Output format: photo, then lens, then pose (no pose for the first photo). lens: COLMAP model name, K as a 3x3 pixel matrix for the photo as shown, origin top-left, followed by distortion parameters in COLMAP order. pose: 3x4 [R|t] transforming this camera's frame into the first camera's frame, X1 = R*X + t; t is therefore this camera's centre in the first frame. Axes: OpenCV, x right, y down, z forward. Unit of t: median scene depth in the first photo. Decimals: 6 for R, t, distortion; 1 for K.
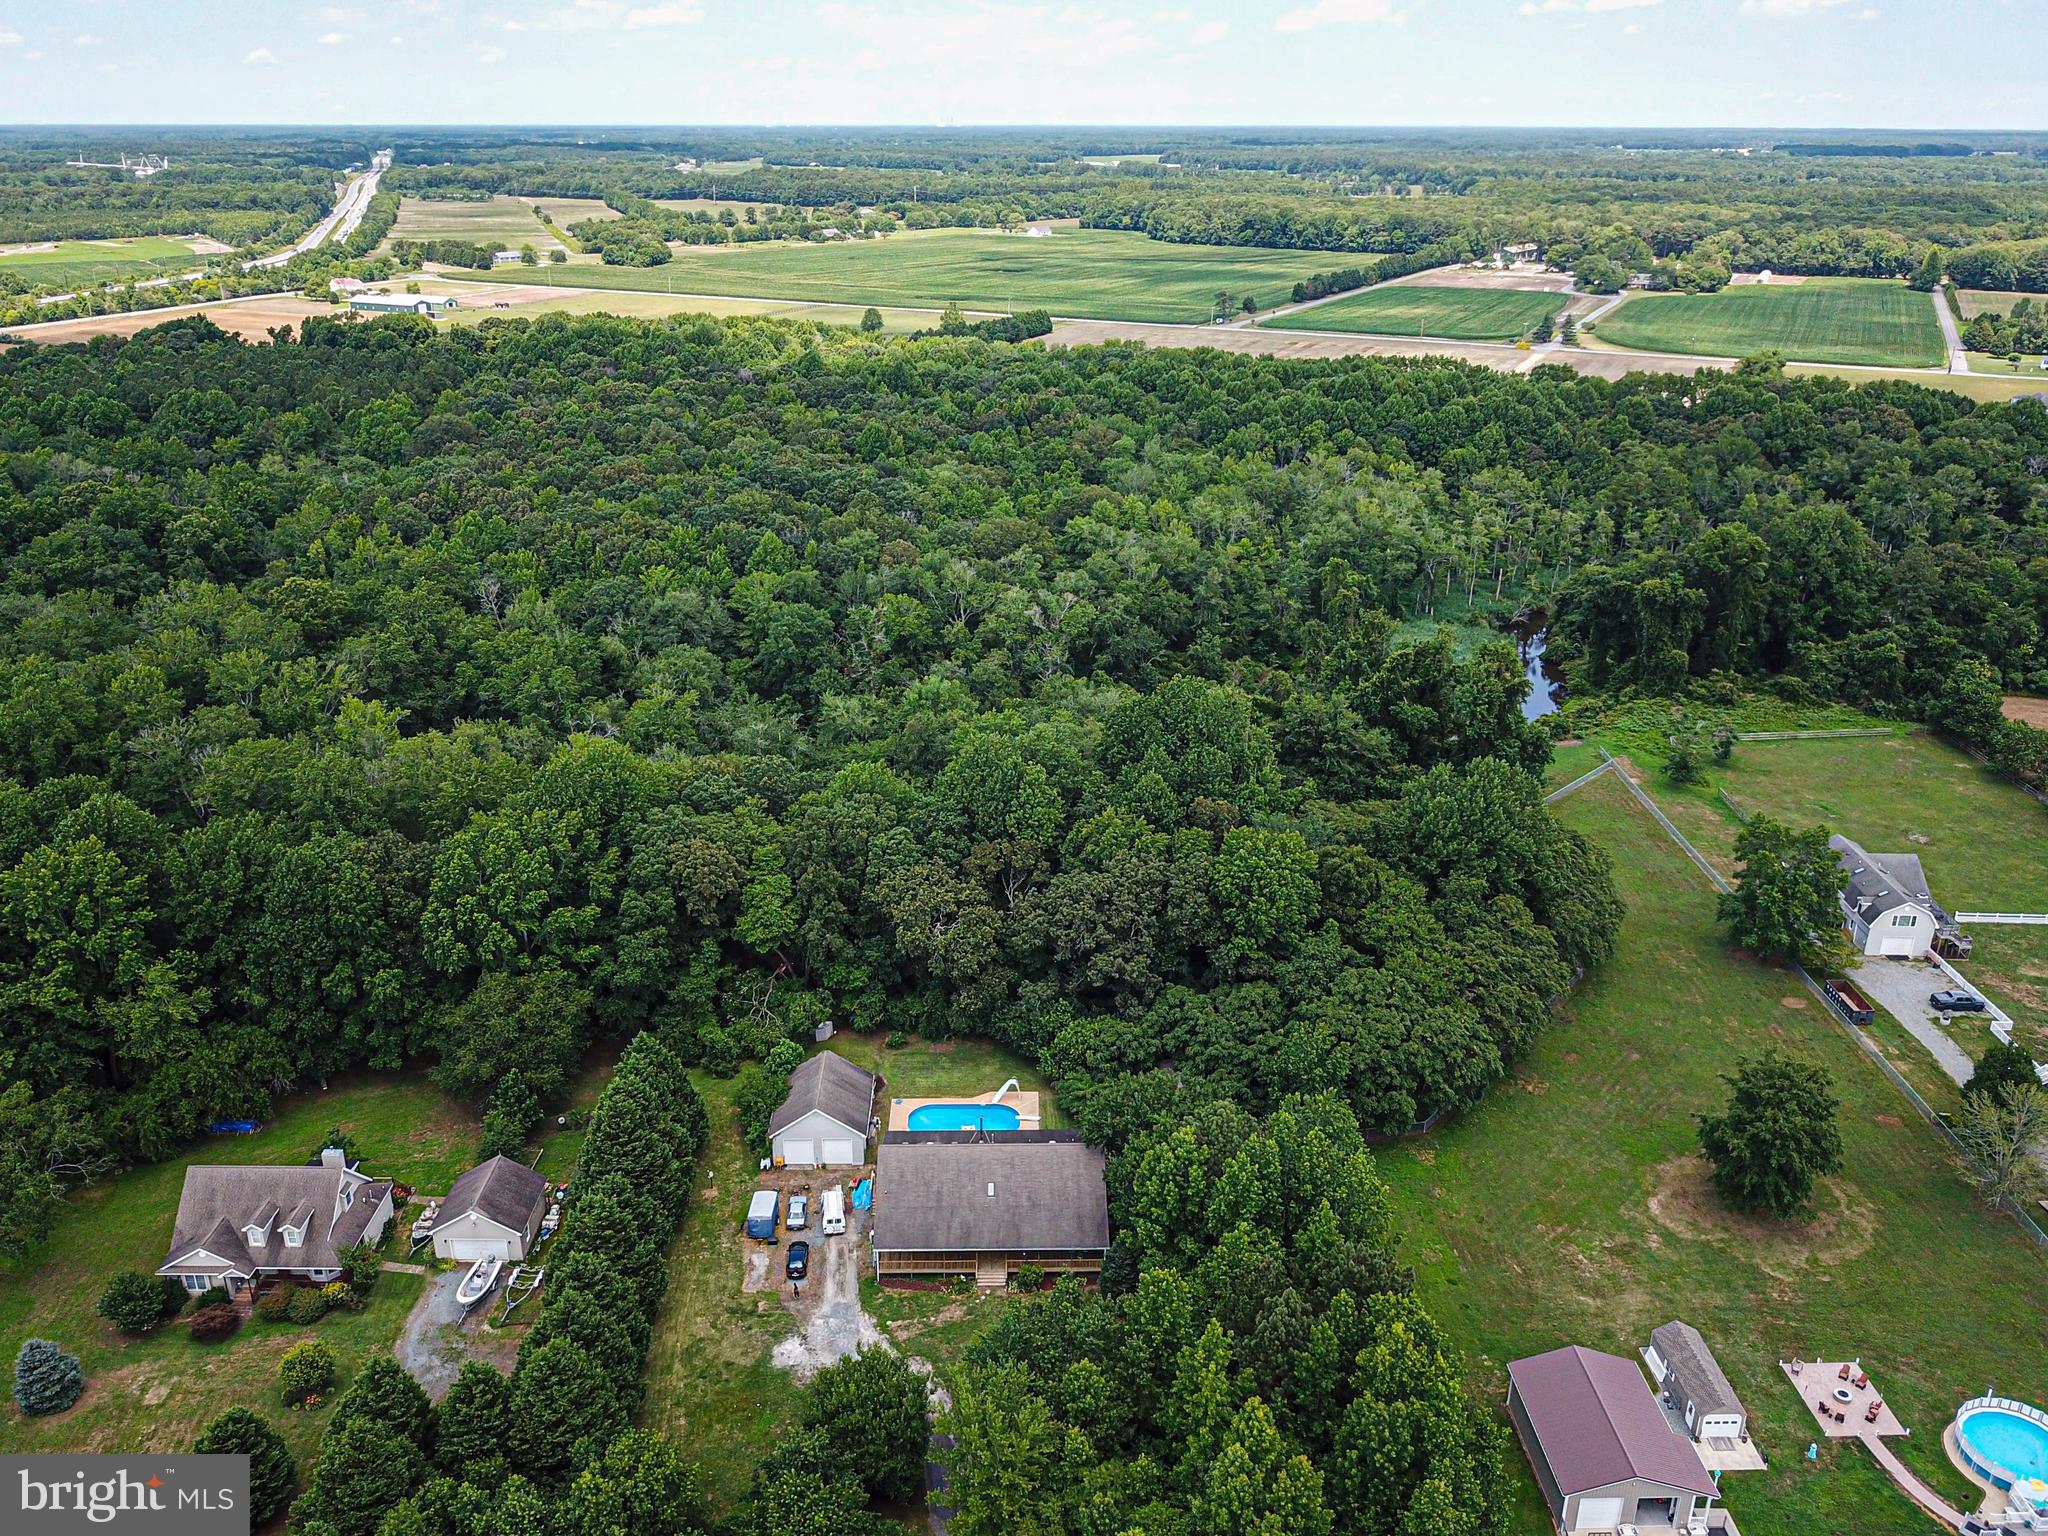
lens RADIAL K [[1601.7, 0, 1024.0], [0, 1601.7, 768.0], [0, 0, 1]] dist [-0.009162, 0.013475]
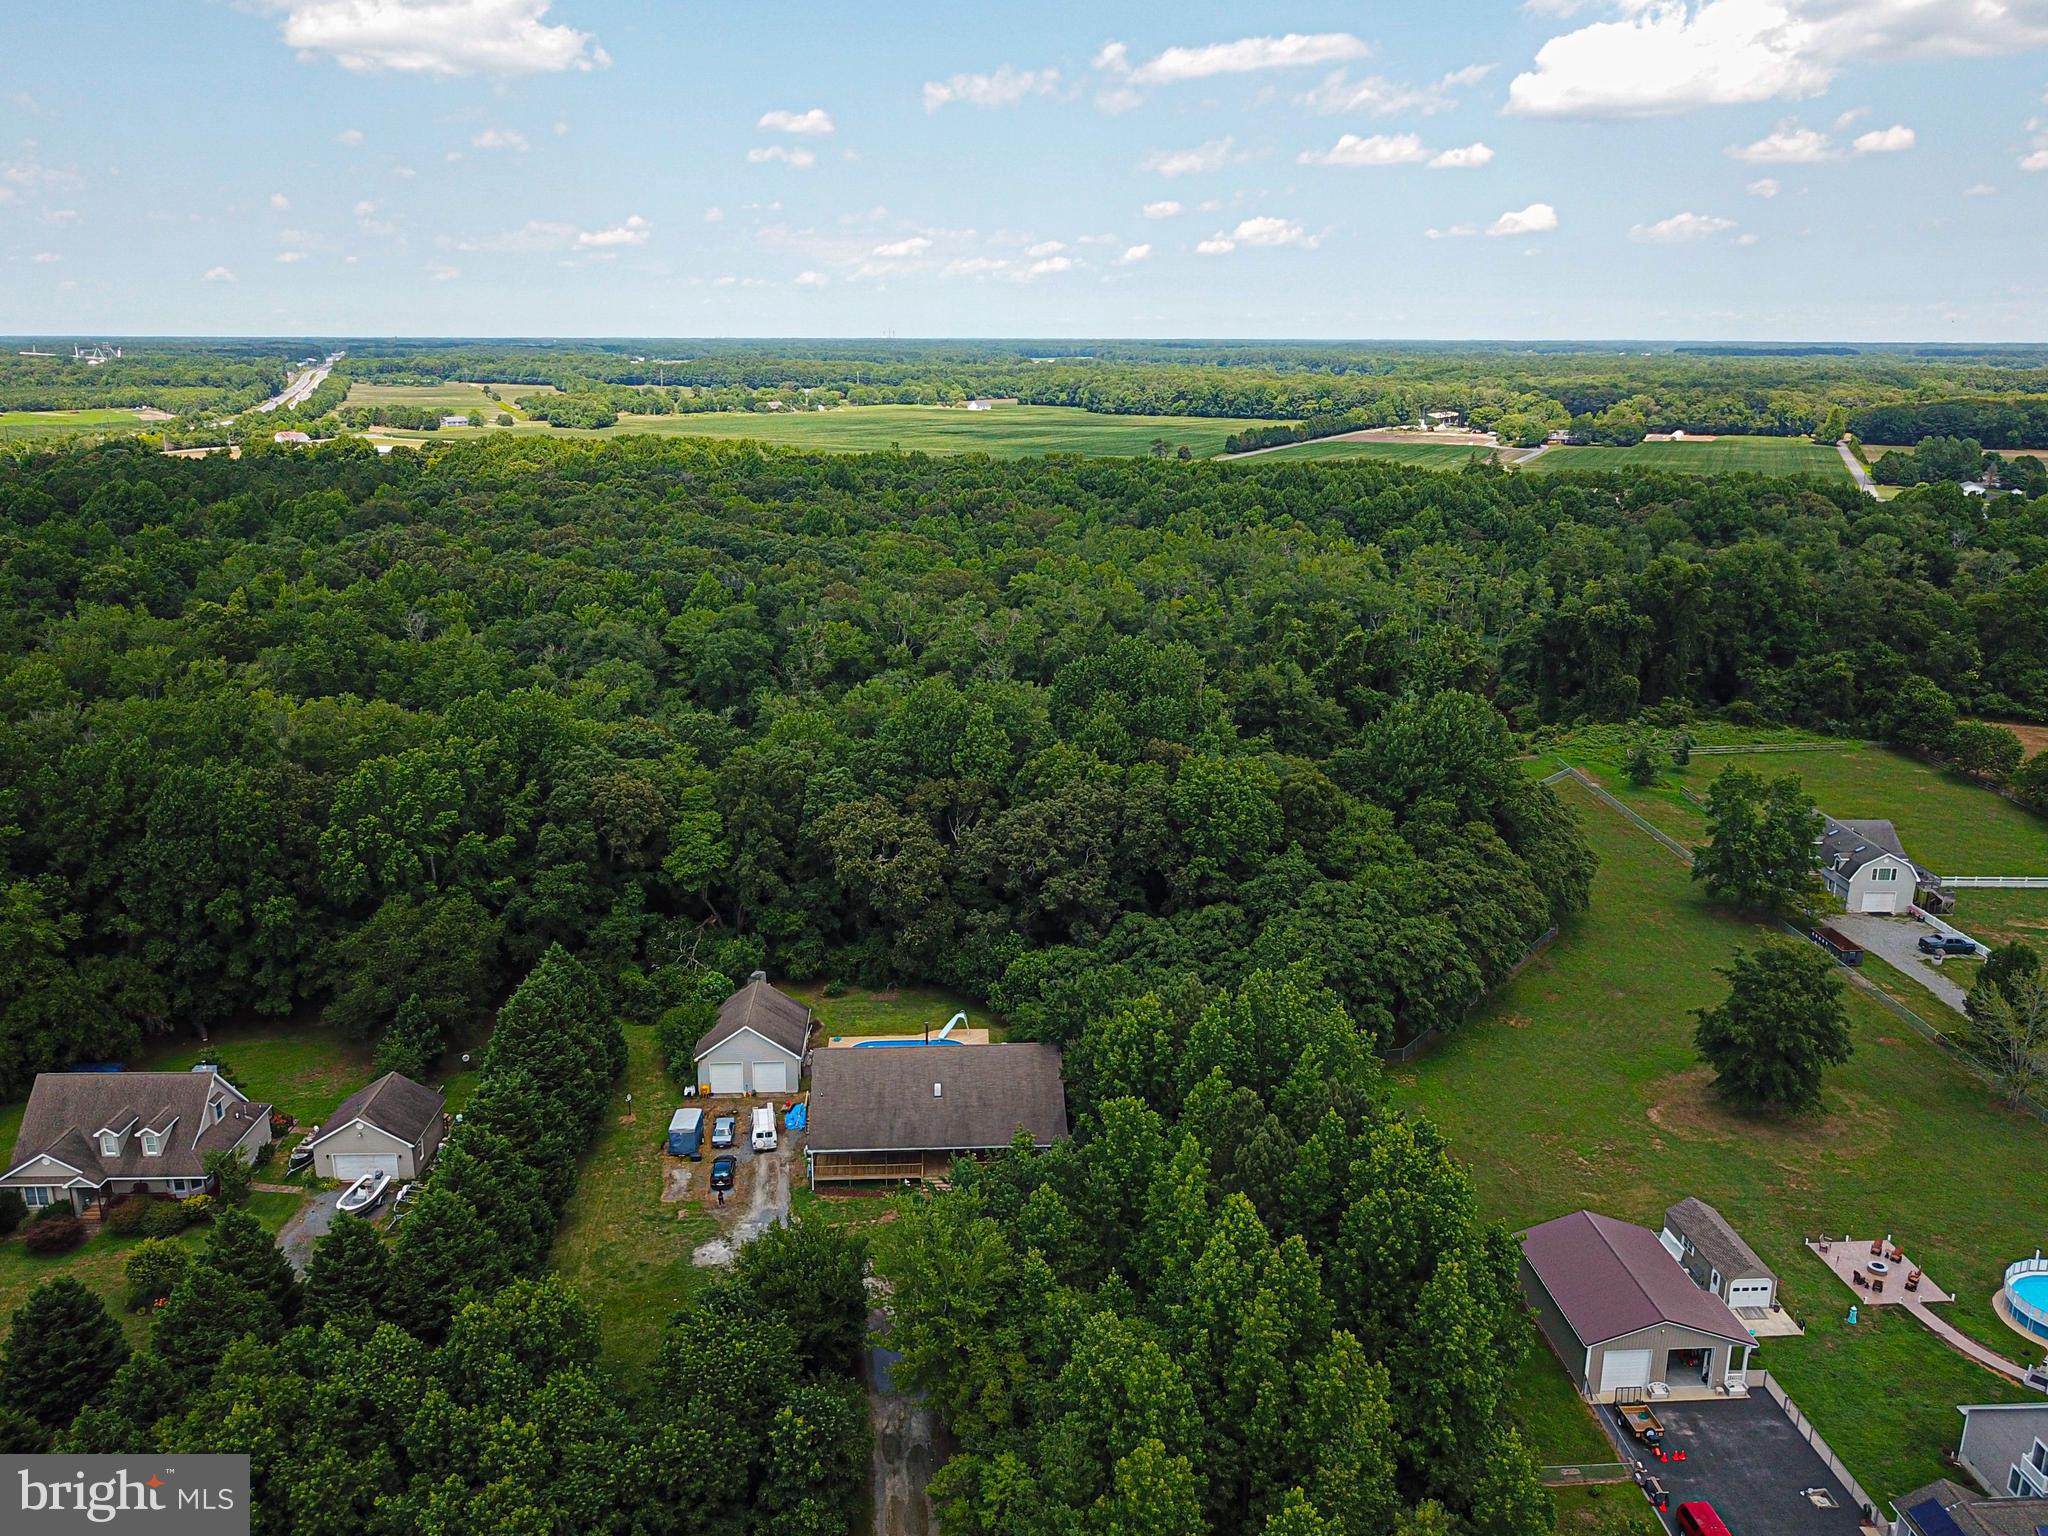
lens RADIAL K [[1597.7, 0, 1024.0], [0, 1597.7, 768.0], [0, 0, 1]] dist [-0.005119, 0.010659]
pose [[0.999328, -0.008629, 0.035625, -0.001152], [0.012697, 0.993215, -0.115593, 0.092412], [-0.034385, 0.115968, 0.992658, 0.036852]]
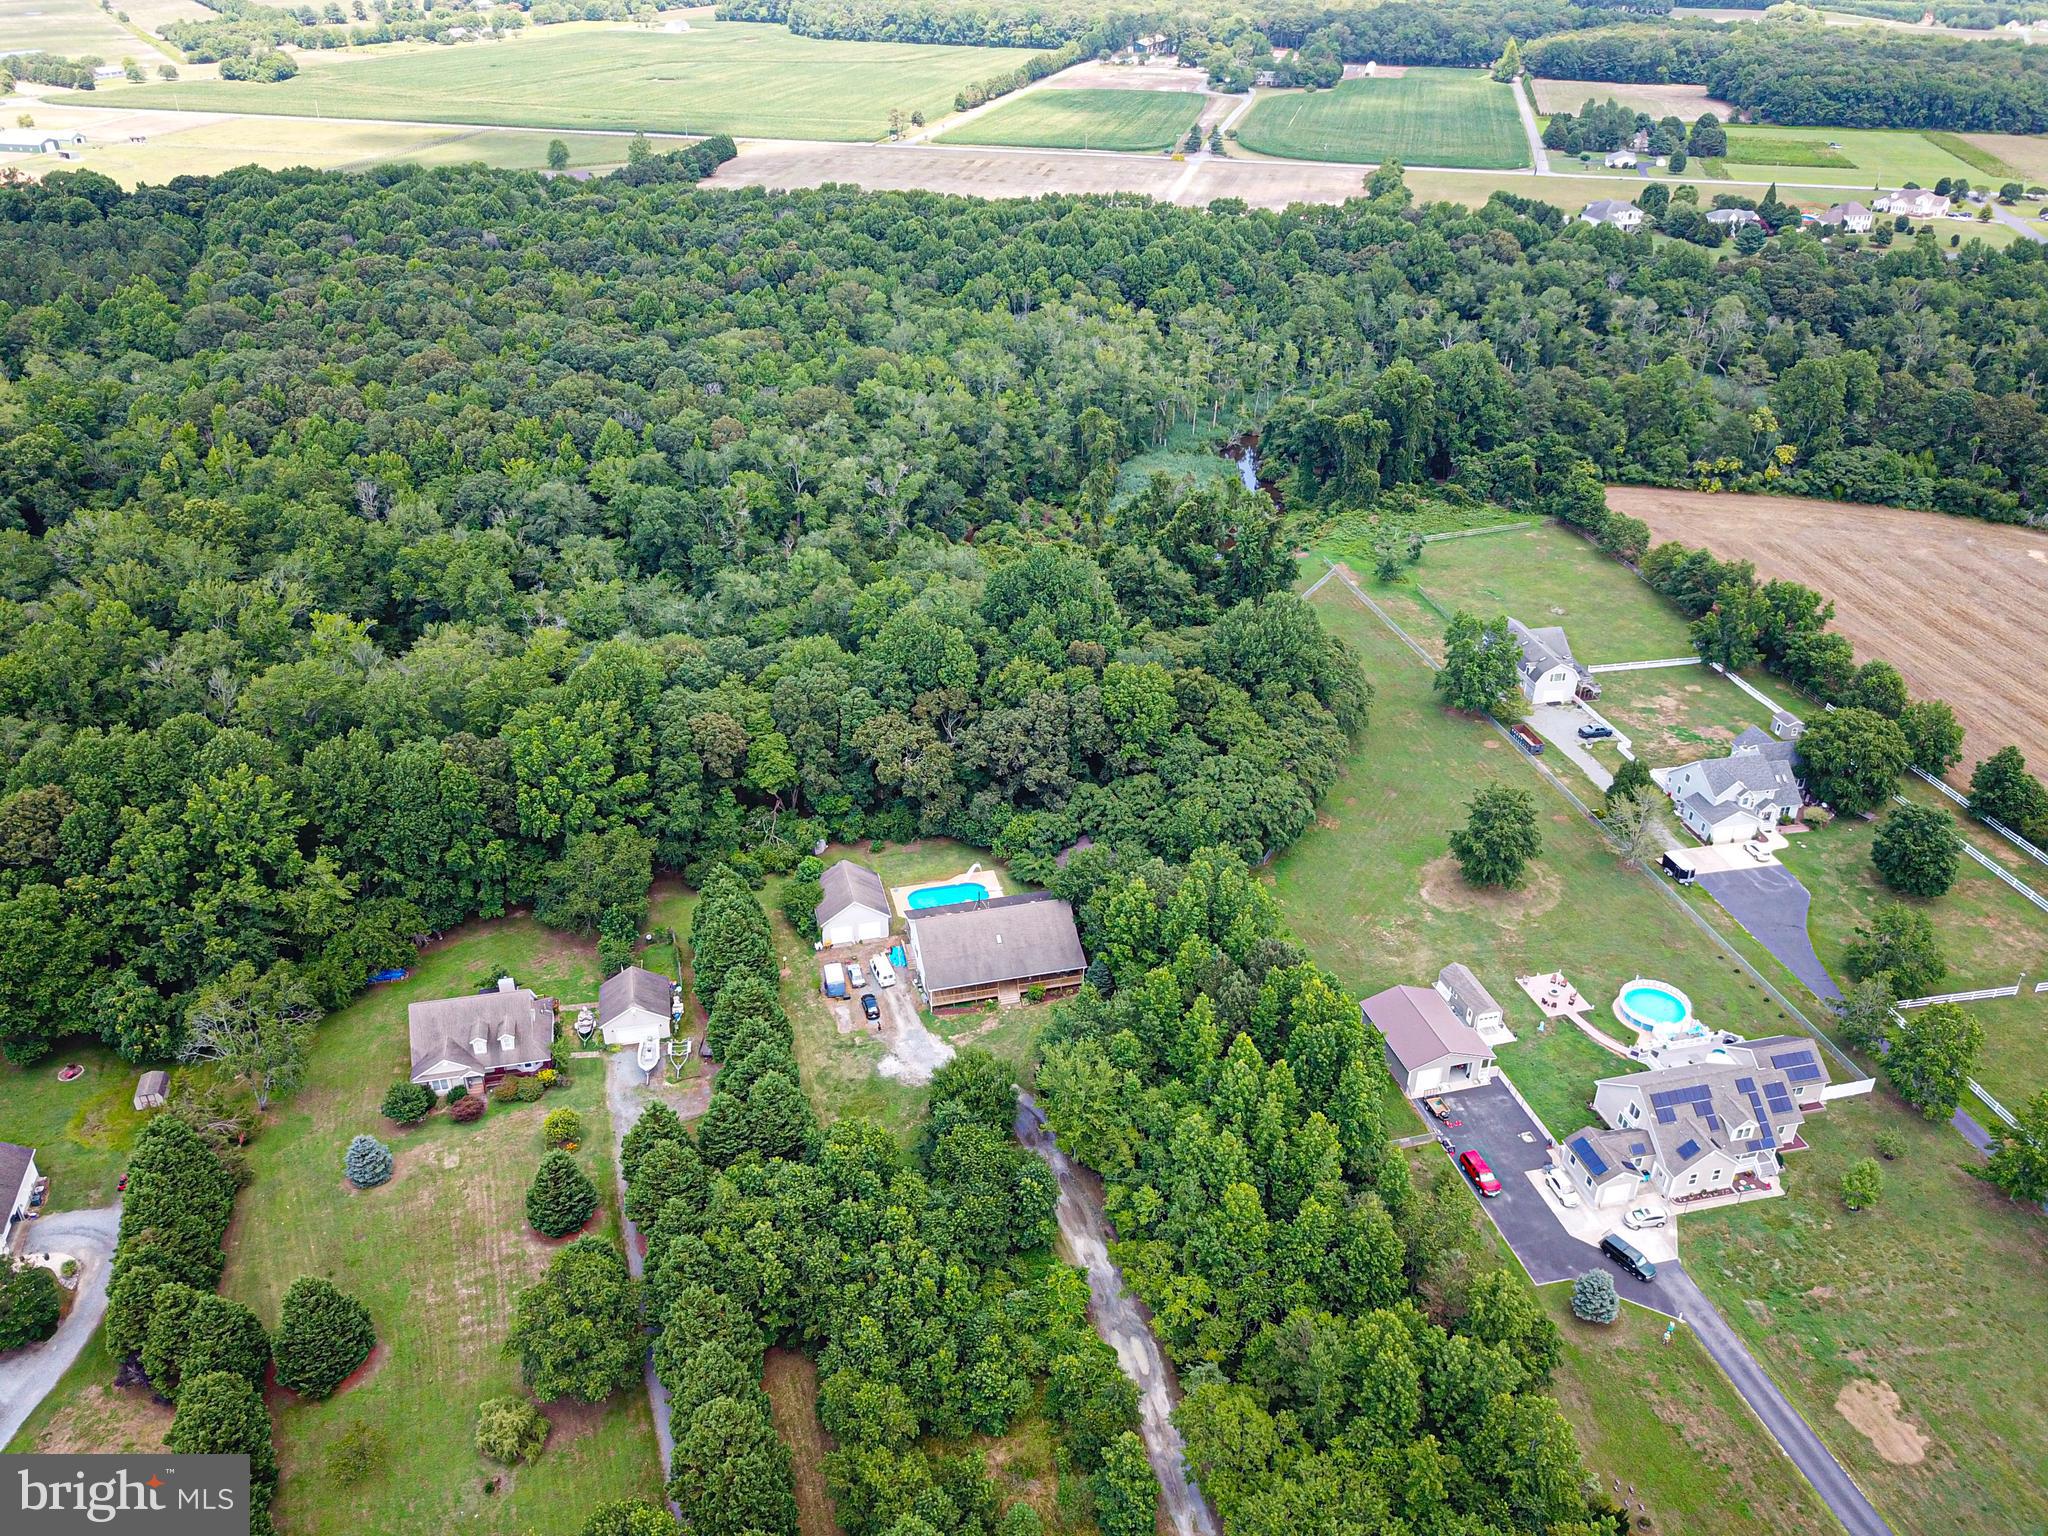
lens RADIAL K [[1551.5, 0, 1024.0], [0, 1551.5, 768.0], [0, 0, 1]] dist [-0.002813, 0.005433]
pose [[0.974055, -0.111208, 0.197103, -0.125549], [0.082989, 0.985787, 0.146070, -0.043495], [-0.210546, -0.125923, 0.969440, -0.159625]]
